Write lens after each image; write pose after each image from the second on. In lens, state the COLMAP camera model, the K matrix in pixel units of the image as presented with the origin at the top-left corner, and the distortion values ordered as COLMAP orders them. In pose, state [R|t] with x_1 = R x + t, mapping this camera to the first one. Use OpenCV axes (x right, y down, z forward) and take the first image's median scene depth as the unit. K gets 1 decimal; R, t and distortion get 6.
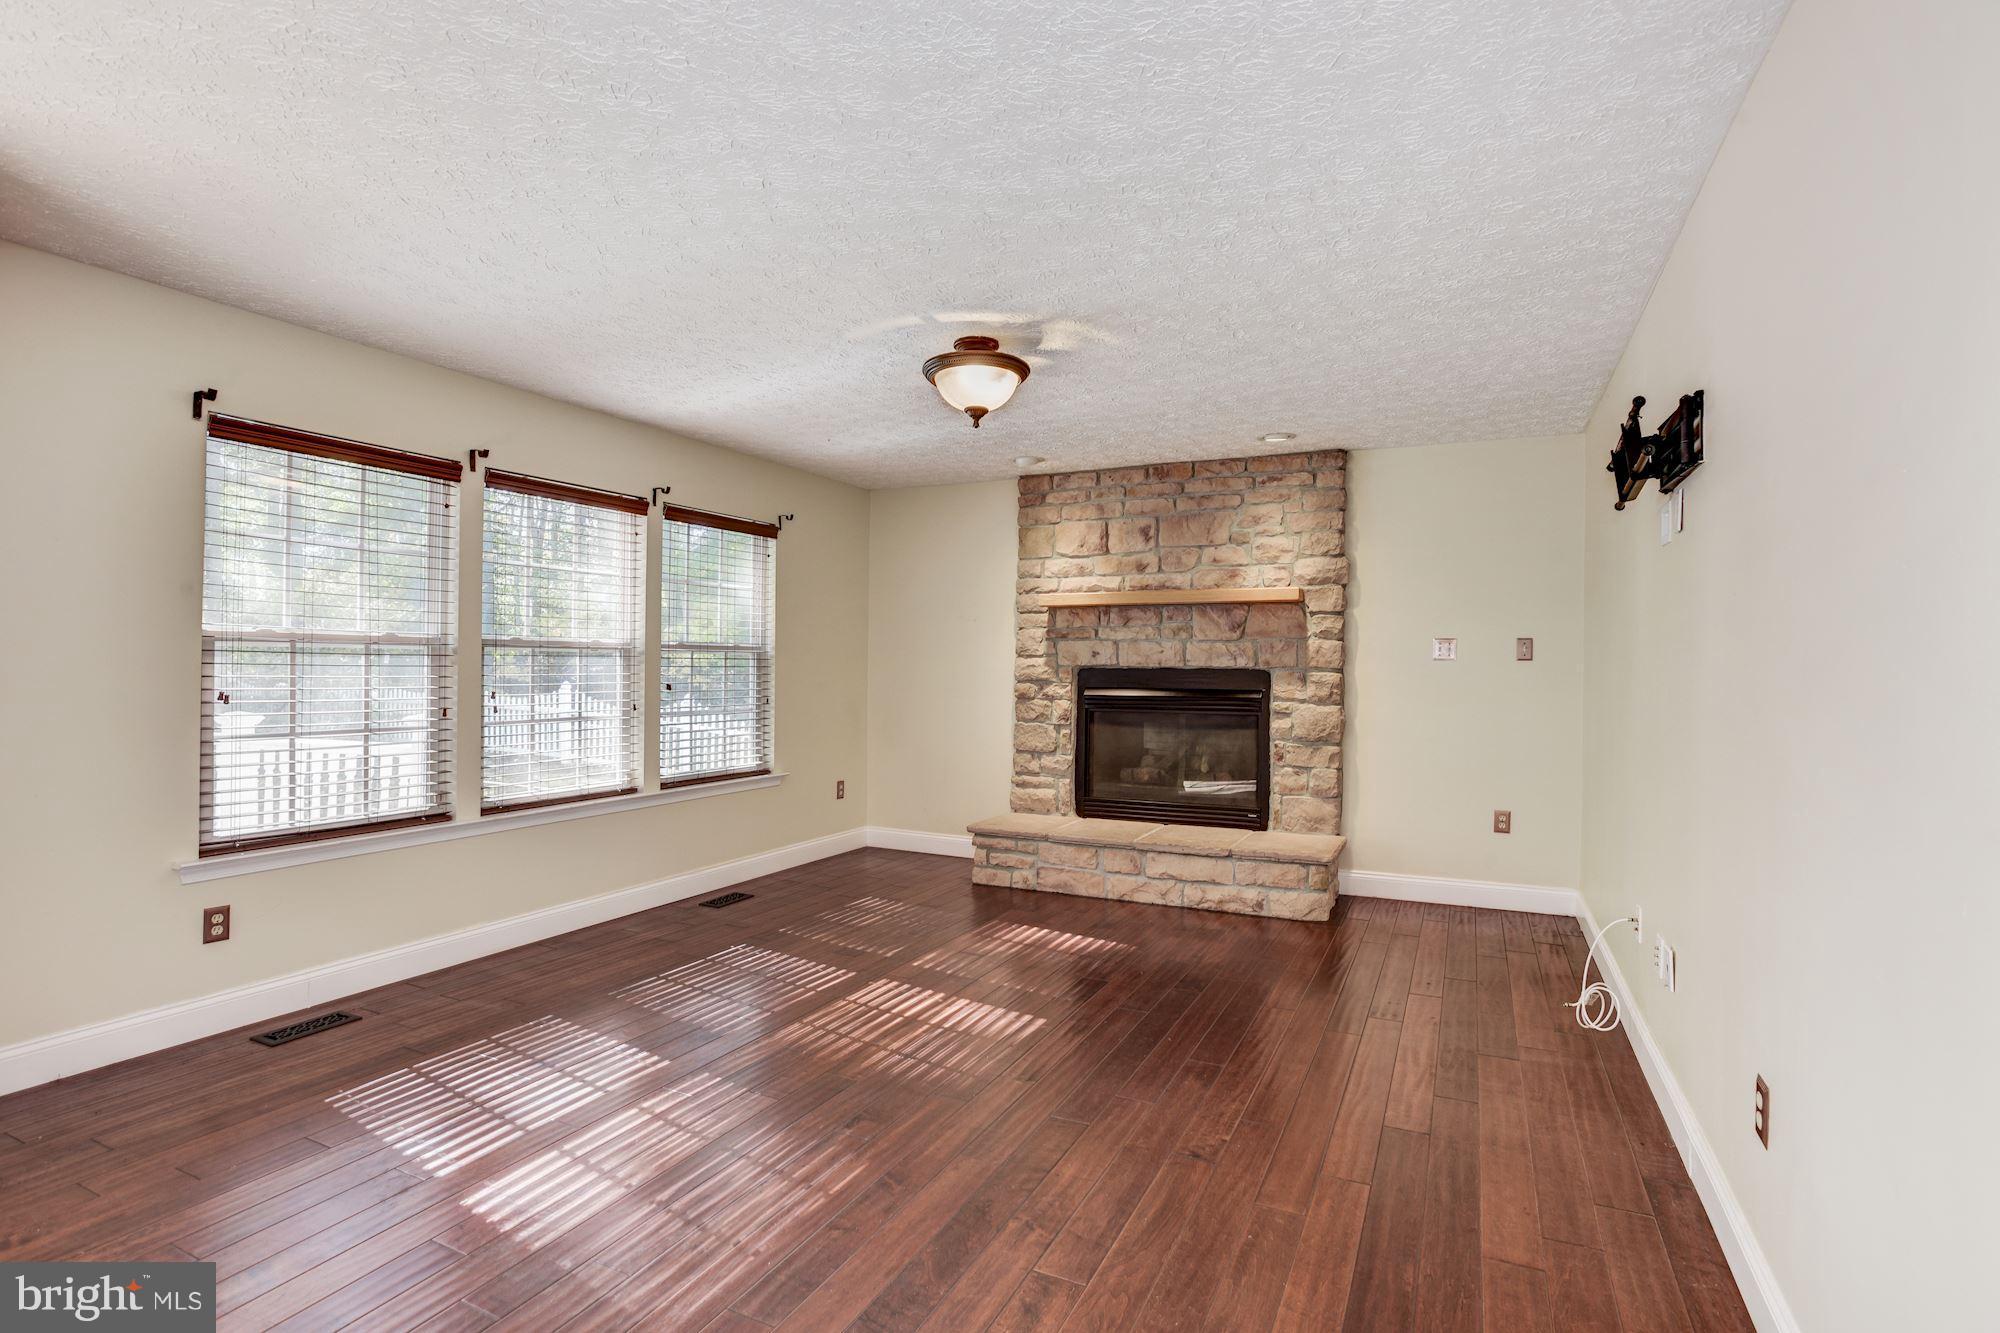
lens RADIAL K [[974.2, 0, 1013.8], [0, 974.2, 658.9], [0, 0, 1]] dist [-0.065784, 0.000910]
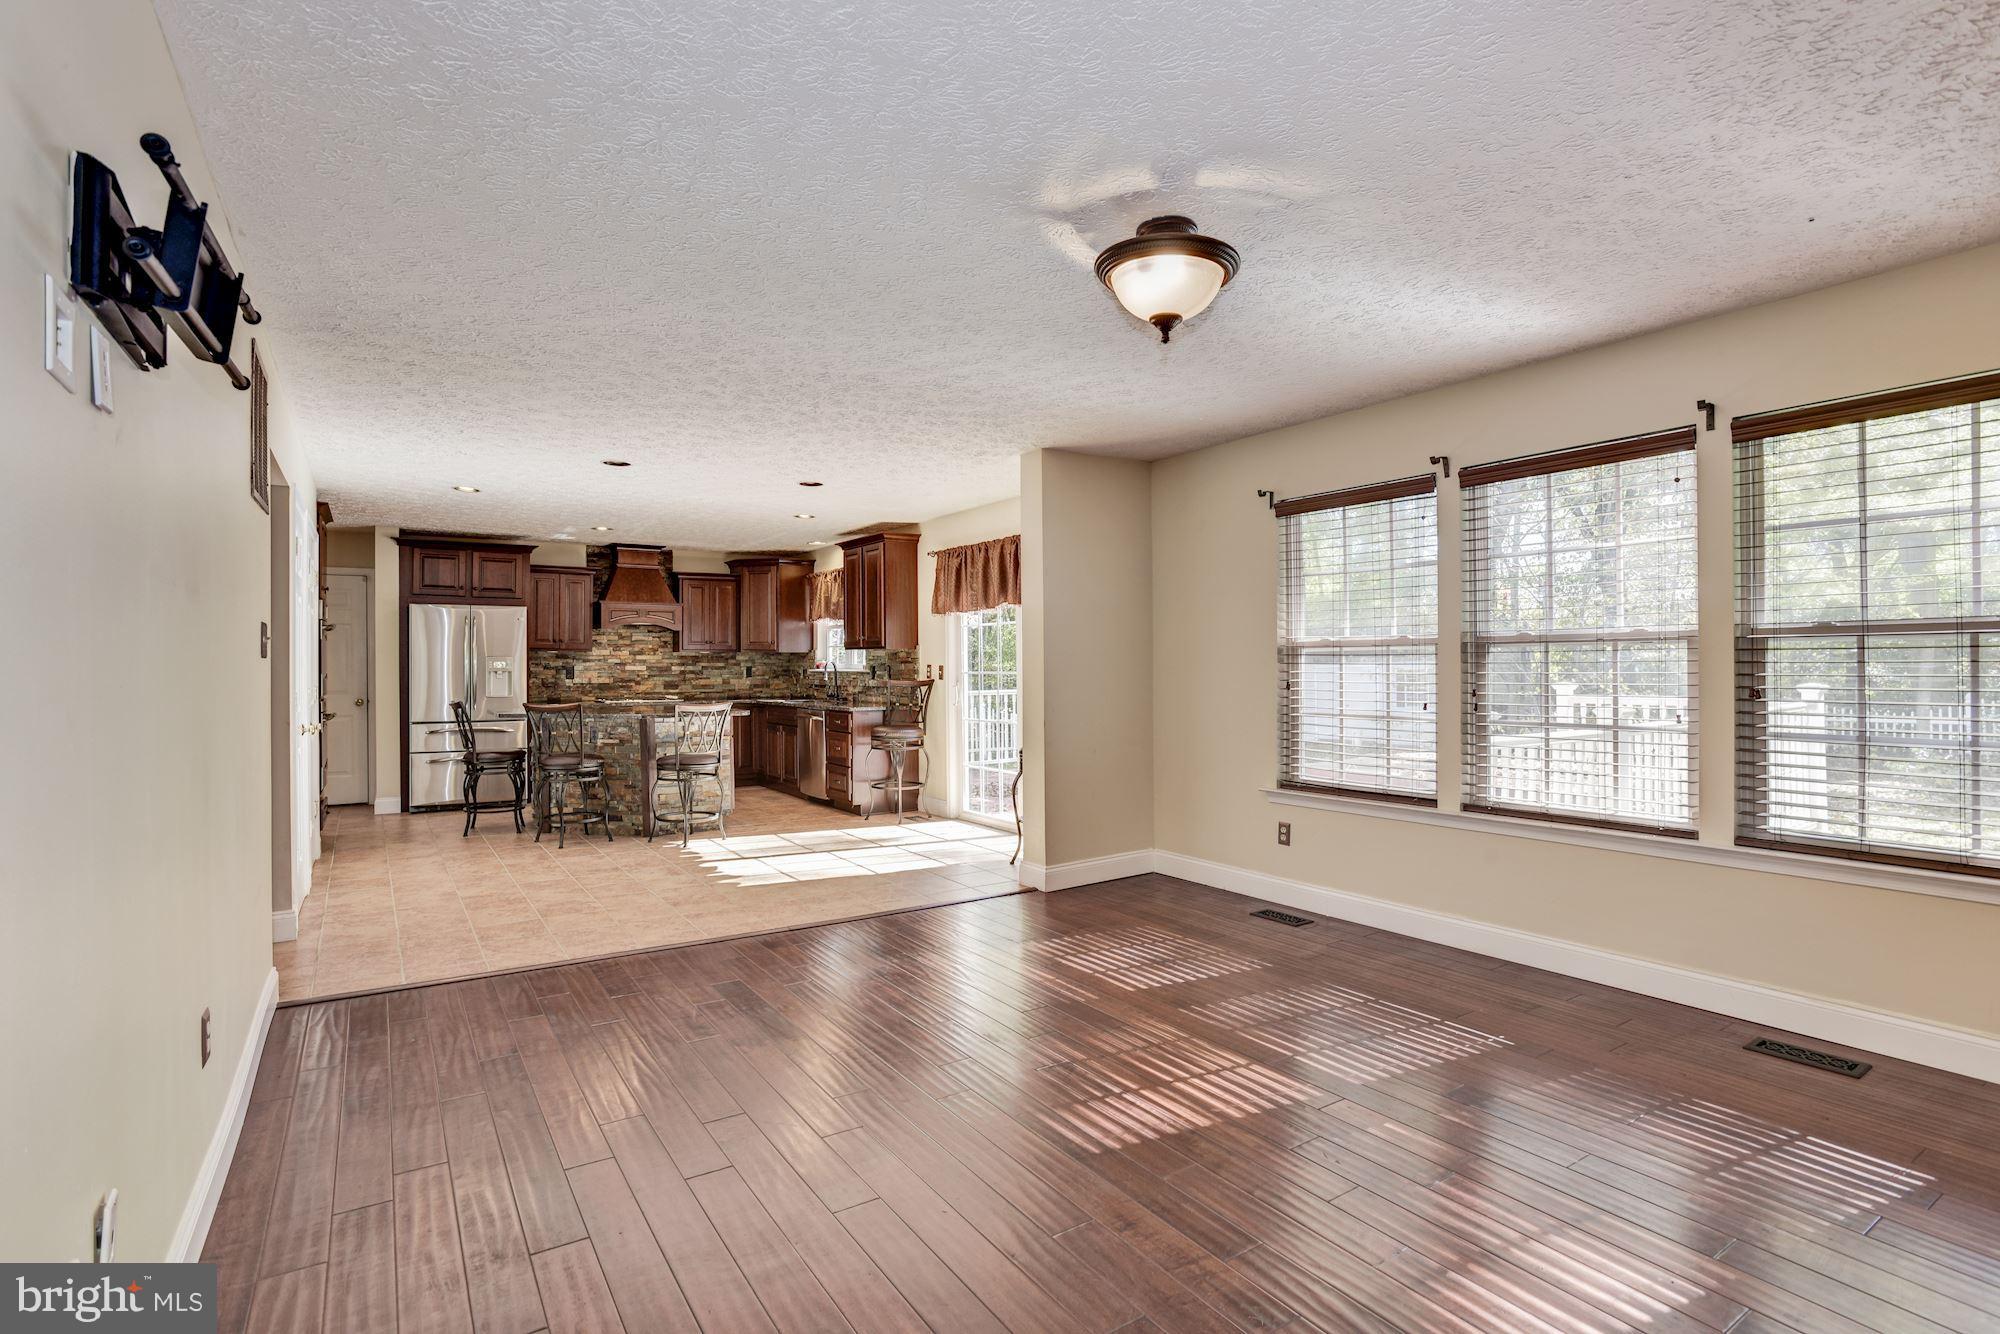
lens RADIAL K [[967.8, 0, 1000.0], [0, 967.8, 667.0], [0, 0, 1]] dist [-0.000354, 0.000108]
pose [[-0.523818, 0.004425, -0.851819, 0.431491], [0.015992, 0.999861, -0.004640, 0.006291], [0.851680, -0.016053, -0.523816, 0.832176]]
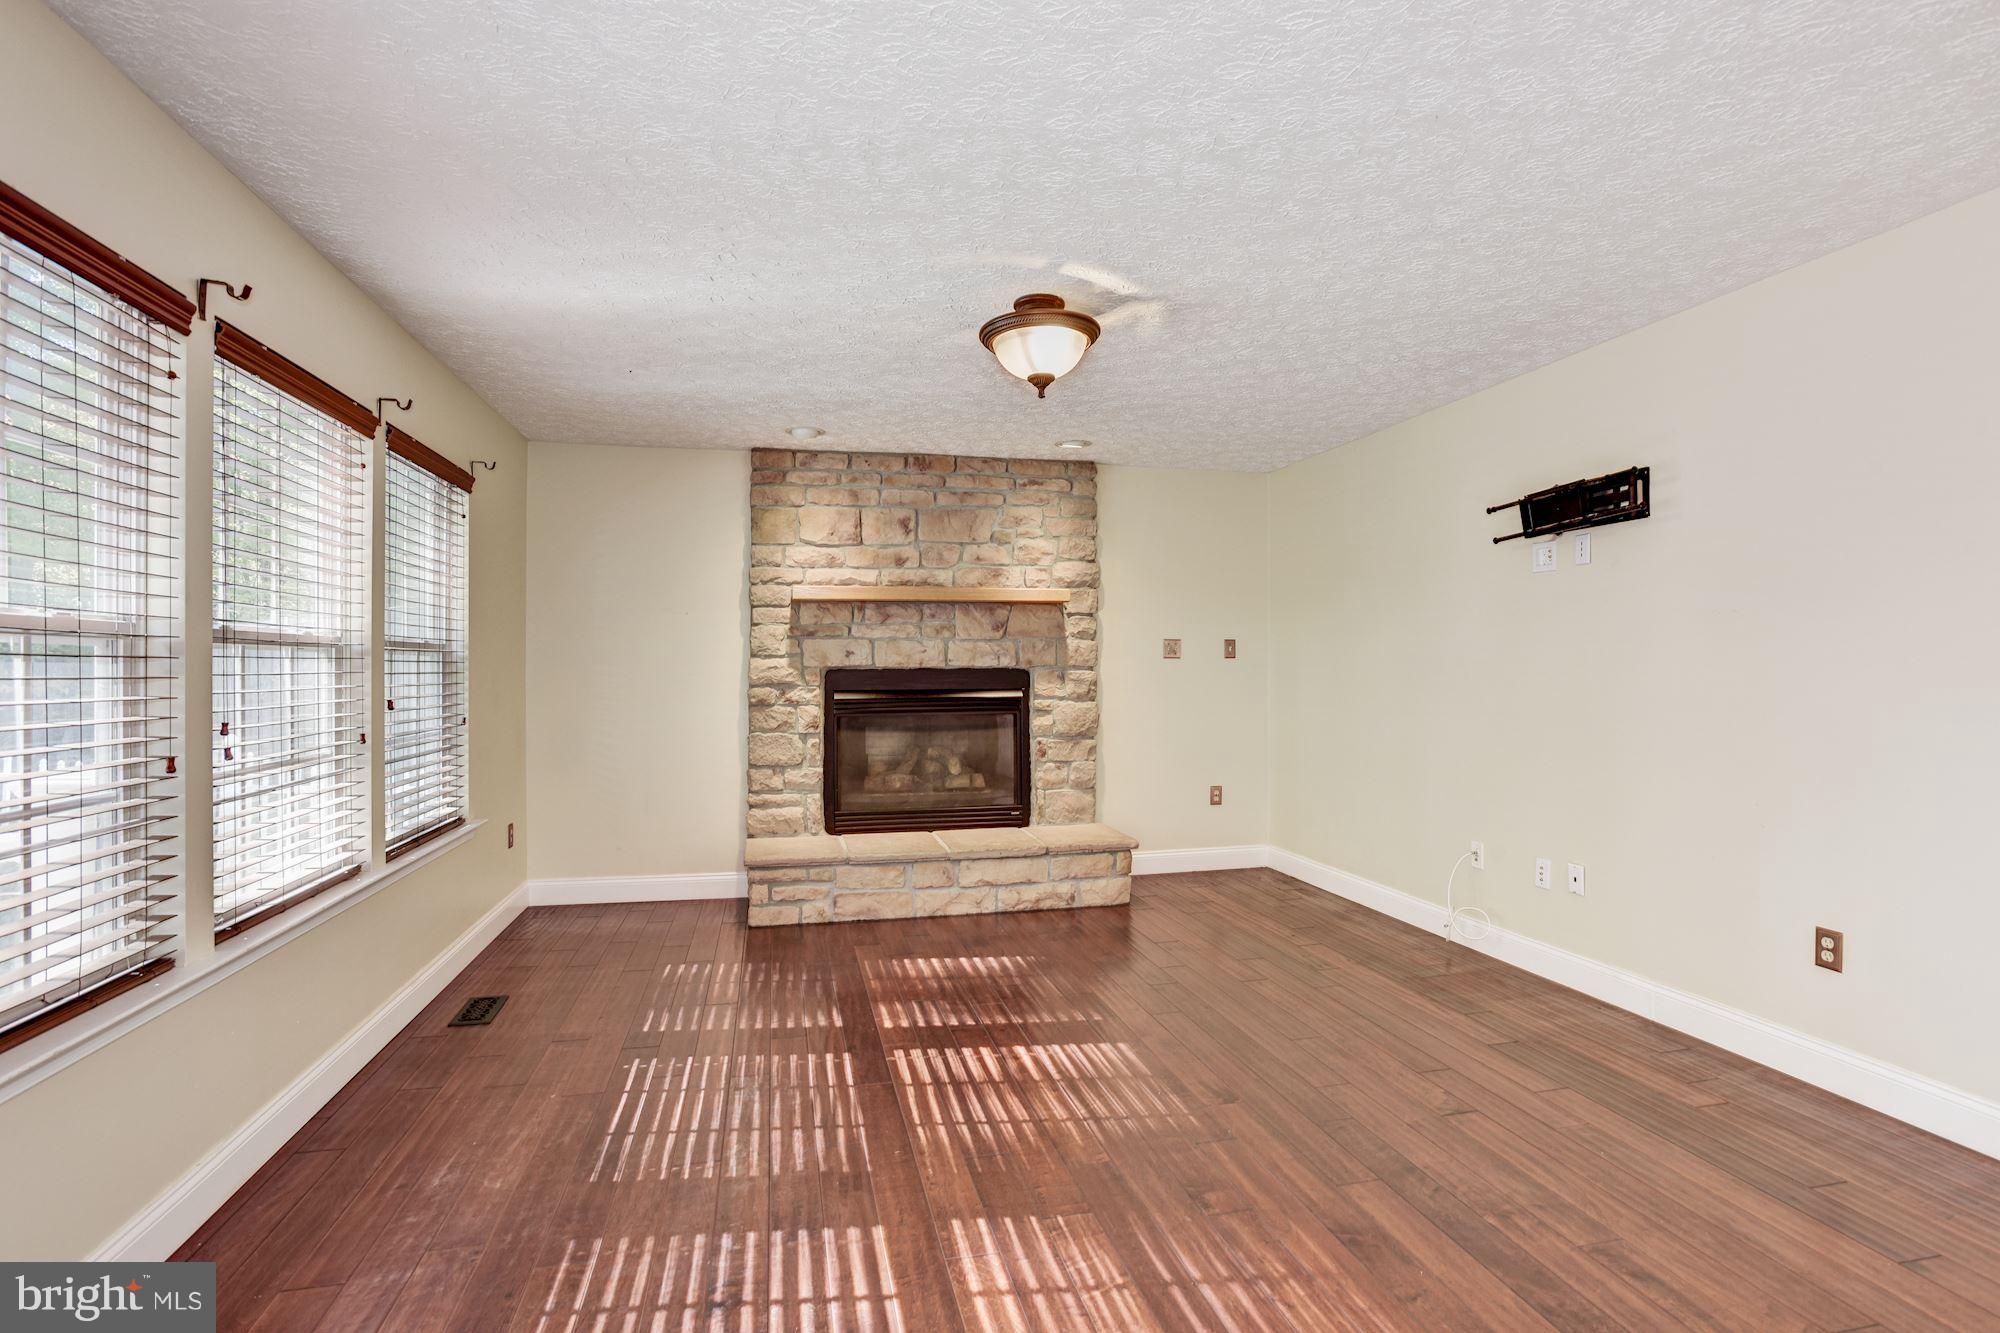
lens RADIAL K [[974.2, 0, 1013.8], [0, 974.2, 658.9], [0, 0, 1]] dist [-0.065784, 0.000910]
pose [[0.775469, -0.005036, 0.631365, -0.400257], [0.005638, 0.999984, 0.001052, -0.000332], [-0.631360, 0.002744, 0.775485, 0.213928]]
